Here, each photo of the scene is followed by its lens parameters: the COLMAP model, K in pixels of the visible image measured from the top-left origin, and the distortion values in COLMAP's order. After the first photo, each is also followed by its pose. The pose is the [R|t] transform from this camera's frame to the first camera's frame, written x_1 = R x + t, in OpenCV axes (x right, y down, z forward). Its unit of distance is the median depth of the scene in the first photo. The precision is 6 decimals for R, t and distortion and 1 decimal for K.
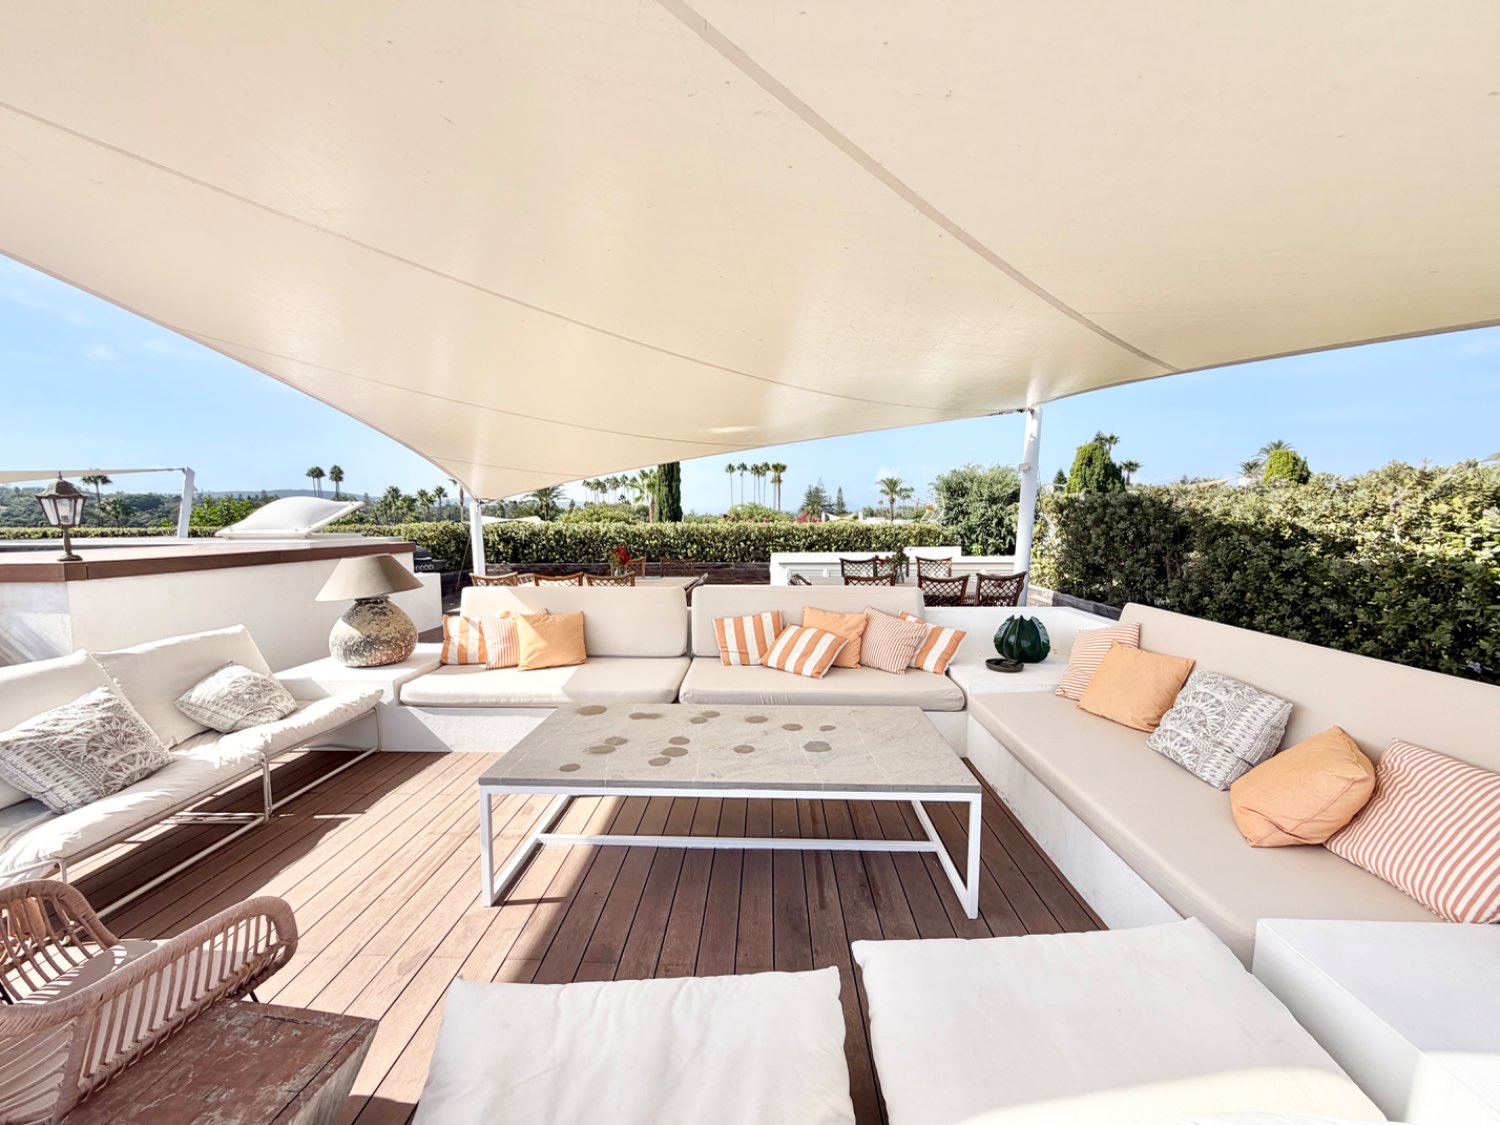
lens RADIAL K [[598.0, 0, 753.7], [0, 598.0, 557.7], [0, 0, 1]] dist [0.001036, -0.000631]
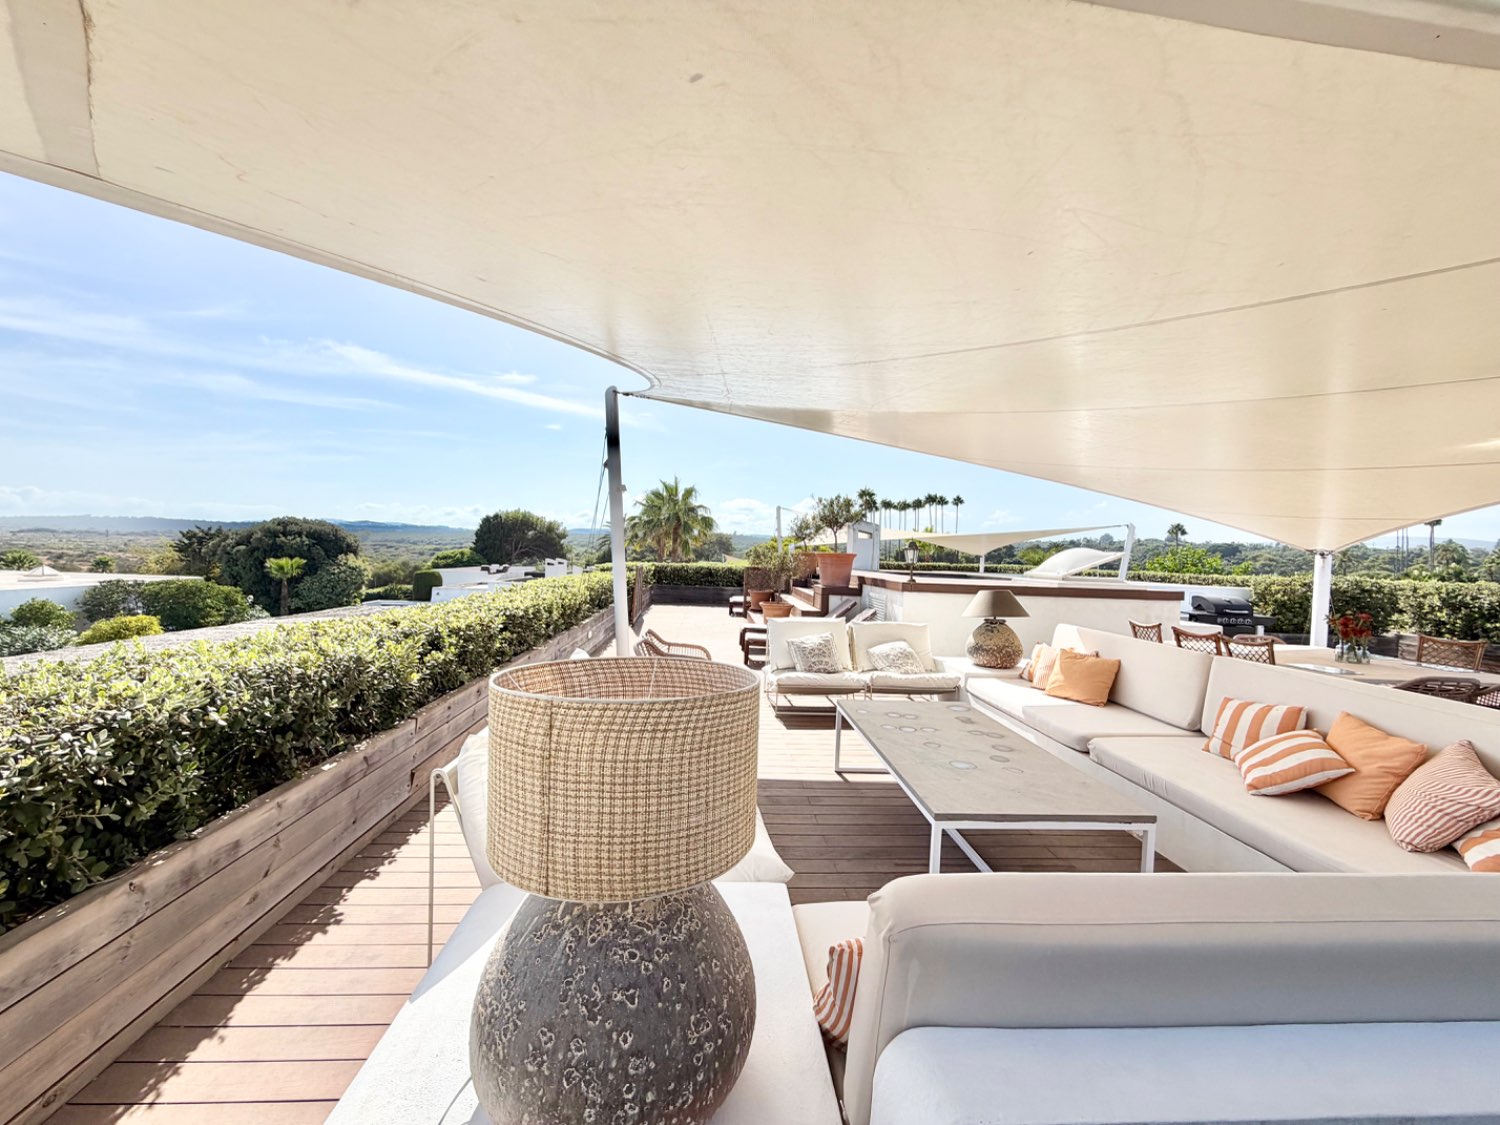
lens RADIAL K [[598.0, 0, 748.6], [0, 598.0, 559.4], [0, 0, 1]] dist [0.001036, -0.000631]
pose [[0.114254, 0.019908, -0.993252, 0.450296], [-0.097604, 0.995187, 0.008719, -0.019751], [0.988645, 0.095950, 0.115647, 0.153269]]
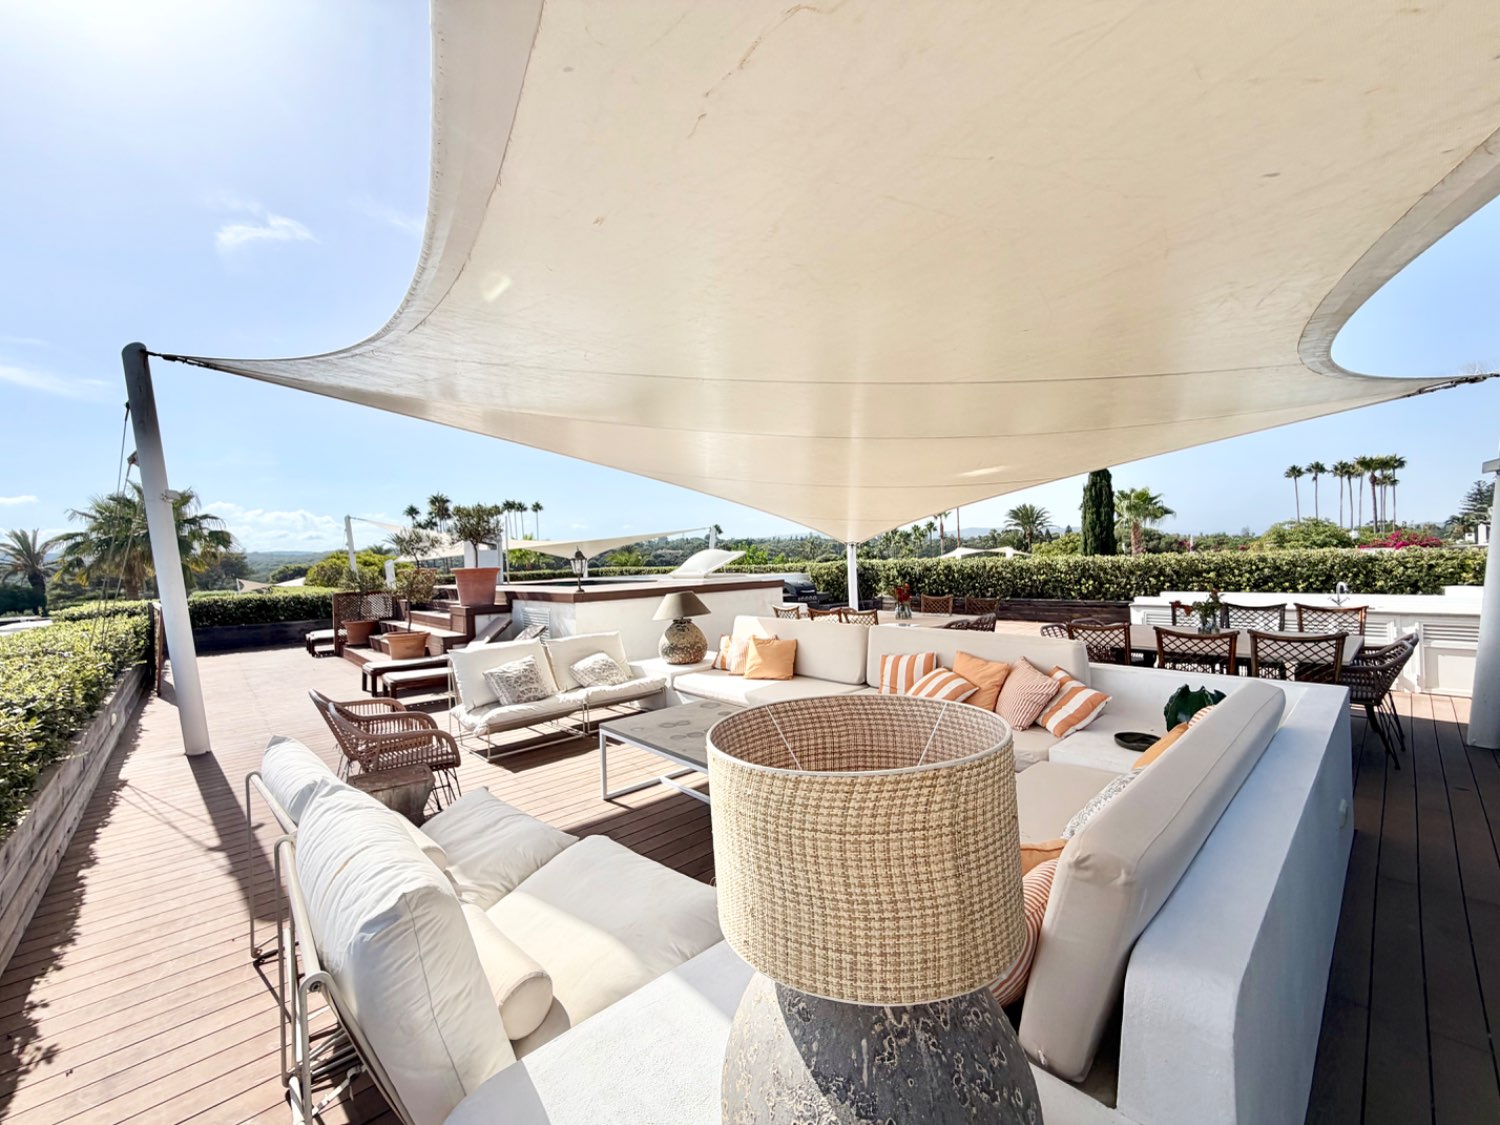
lens RADIAL K [[598.0, 0, 746.3], [0, 598.0, 559.4], [0, 0, 1]] dist [0.001036, -0.000631]
pose [[0.707833, -0.017951, -0.706151, 0.364754], [-0.015605, 0.999036, -0.041038, -0.017444], [0.706207, 0.040068, 0.706871, 0.011673]]
